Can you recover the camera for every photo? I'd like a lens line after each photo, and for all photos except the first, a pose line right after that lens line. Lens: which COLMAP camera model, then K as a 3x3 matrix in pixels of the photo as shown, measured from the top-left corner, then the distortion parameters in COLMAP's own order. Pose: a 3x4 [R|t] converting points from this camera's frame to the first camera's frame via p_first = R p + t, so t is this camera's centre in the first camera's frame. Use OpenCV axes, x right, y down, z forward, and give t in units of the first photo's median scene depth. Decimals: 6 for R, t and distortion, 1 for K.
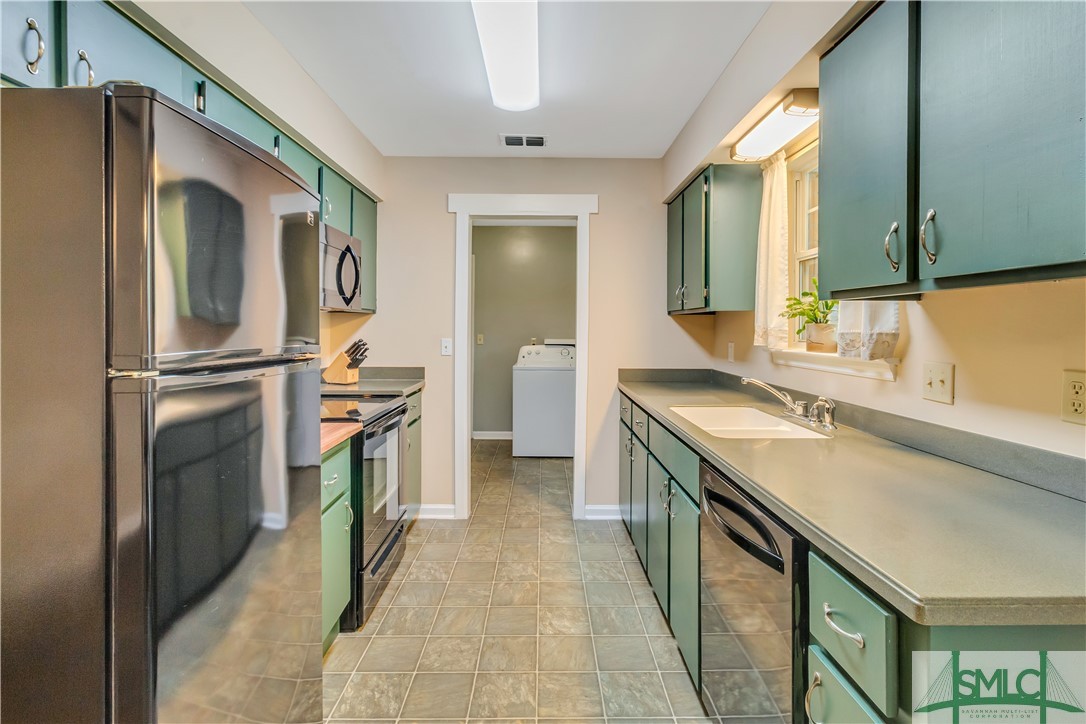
lens RADIAL K [[521.3, 0, 542.8], [0, 521.3, 330.5], [0, 0, 1]] dist [0.001471, 0.000188]
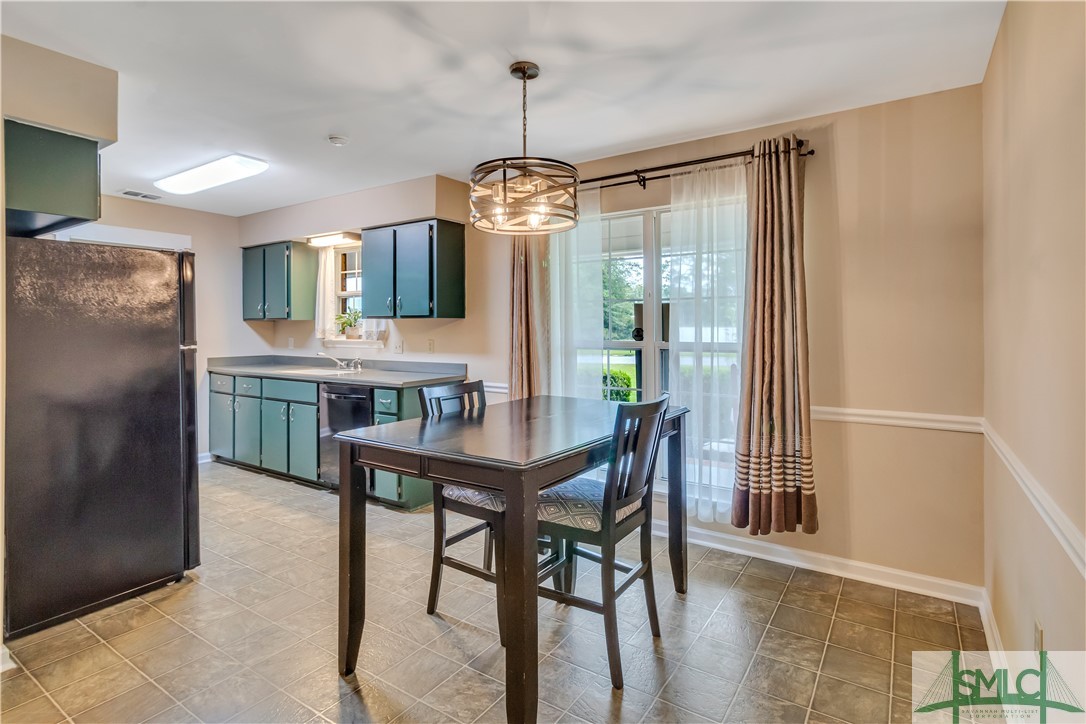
lens RADIAL K [[532.4, 0, 581.6], [0, 532.4, 328.1], [0, 0, 1]] dist [0.001652, 0.000196]
pose [[0.523546, -0.007897, 0.851961, -0.823940], [0.010284, 0.999943, 0.002949, -0.004073], [-0.851935, 0.007218, 0.523597, -0.951117]]
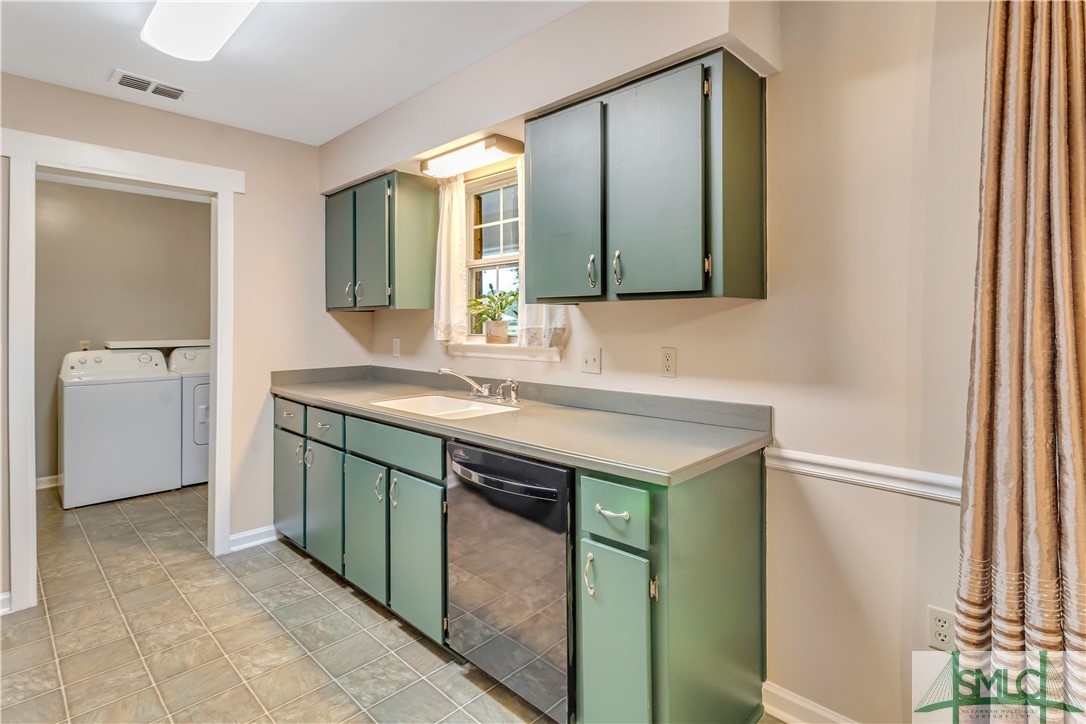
lens RADIAL K [[545.4, 0, 573.3], [0, 545.4, 324.3], [0, 0, 1]] dist [0.000604, 0.000373]
pose [[0.680033, -0.009405, 0.733121, -0.269744], [0.011173, 0.999935, 0.002464, -0.005294], [-0.733096, 0.006516, 0.680094, -0.018790]]
